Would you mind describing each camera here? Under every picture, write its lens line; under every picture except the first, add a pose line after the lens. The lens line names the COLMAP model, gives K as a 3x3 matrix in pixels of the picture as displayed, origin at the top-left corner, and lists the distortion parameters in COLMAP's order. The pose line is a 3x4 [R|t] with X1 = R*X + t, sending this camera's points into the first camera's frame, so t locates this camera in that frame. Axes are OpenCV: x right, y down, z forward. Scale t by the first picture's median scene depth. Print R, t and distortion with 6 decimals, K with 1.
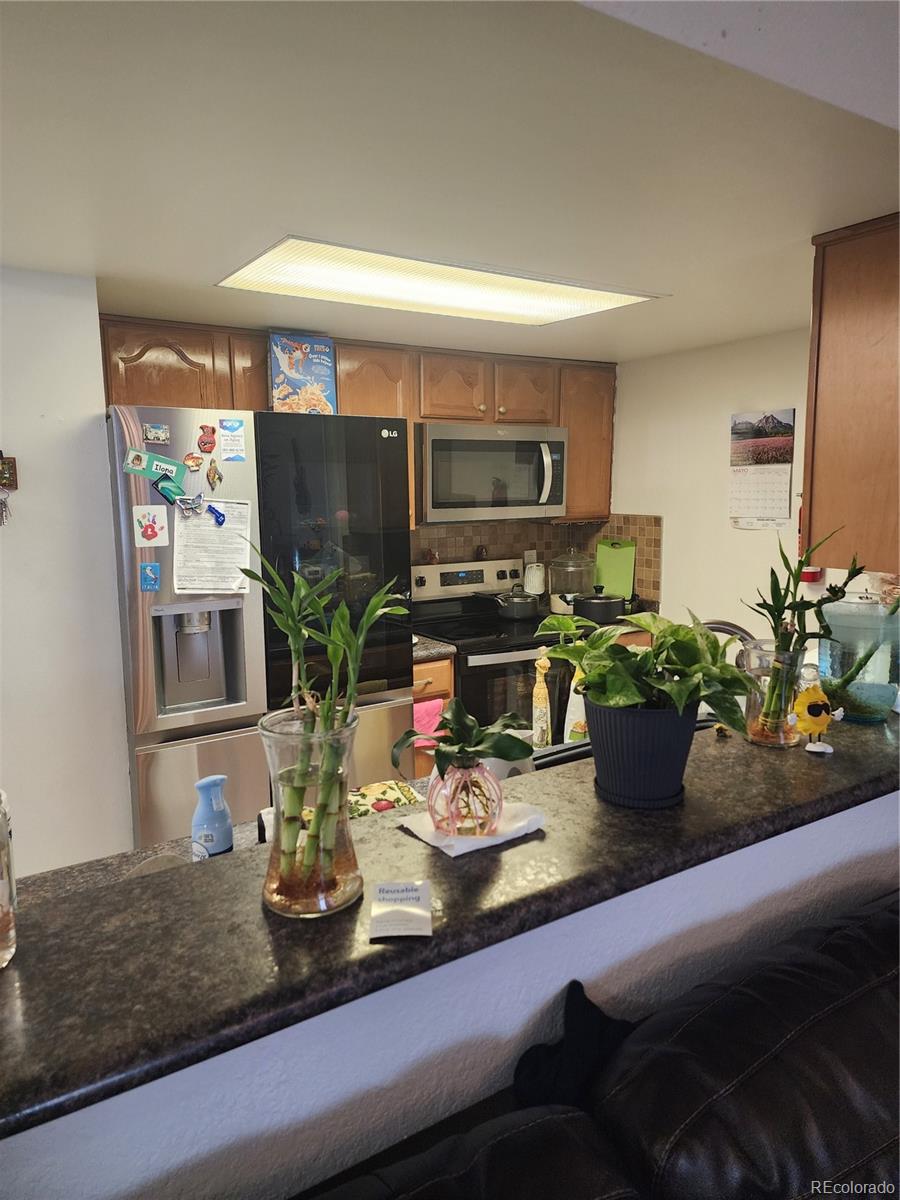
lens RADIAL K [[801.3, 0, 446.5], [0, 801.3, 582.2], [0, 0, 1]] dist [0.076791, -0.061974]
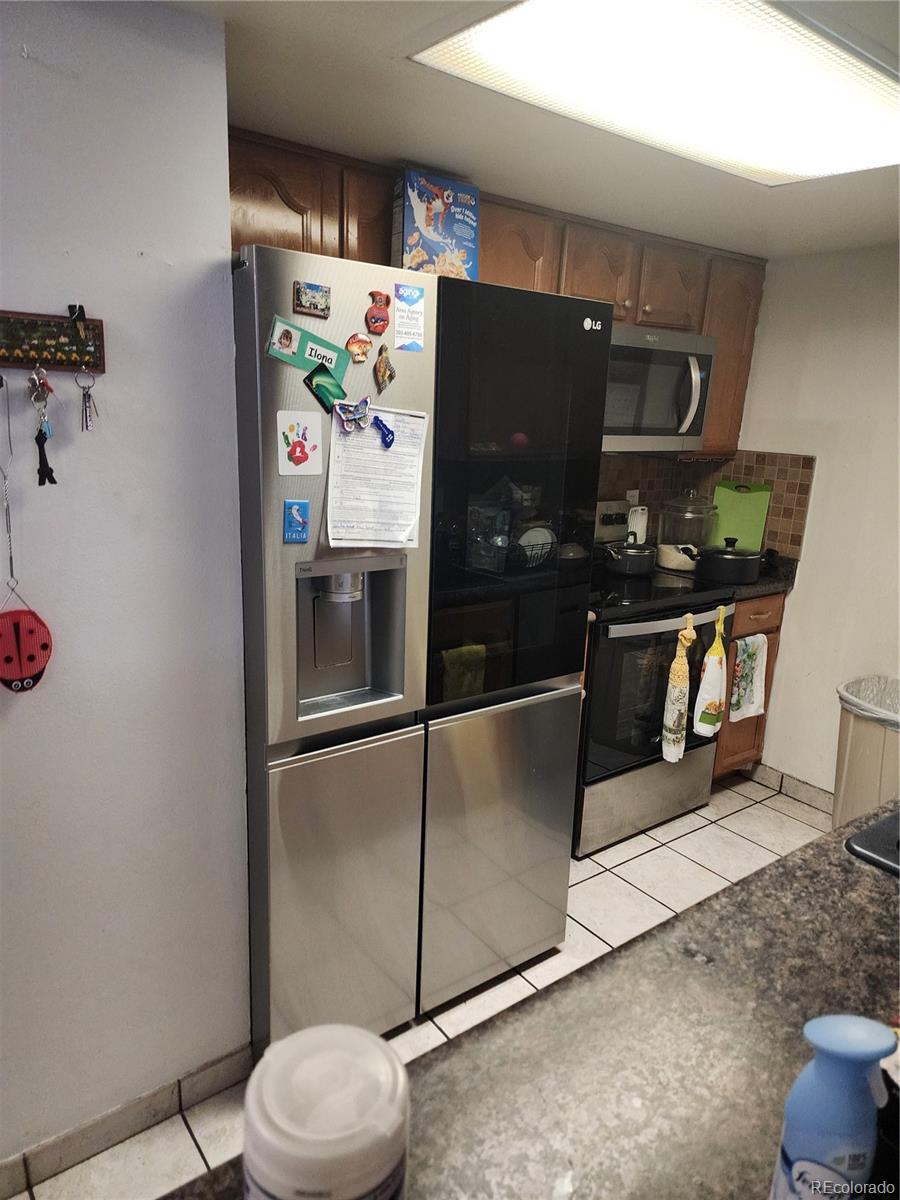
lens RADIAL K [[814.4, 0, 450.0], [0, 814.4, 600.0], [0, 0, 1]] dist [0.055813, -0.003002]
pose [[0.994259, 0.031511, 0.102258, -0.238963], [-0.042737, 0.993065, 0.109524, -0.016331], [-0.098097, -0.113265, 0.988710, 0.243074]]
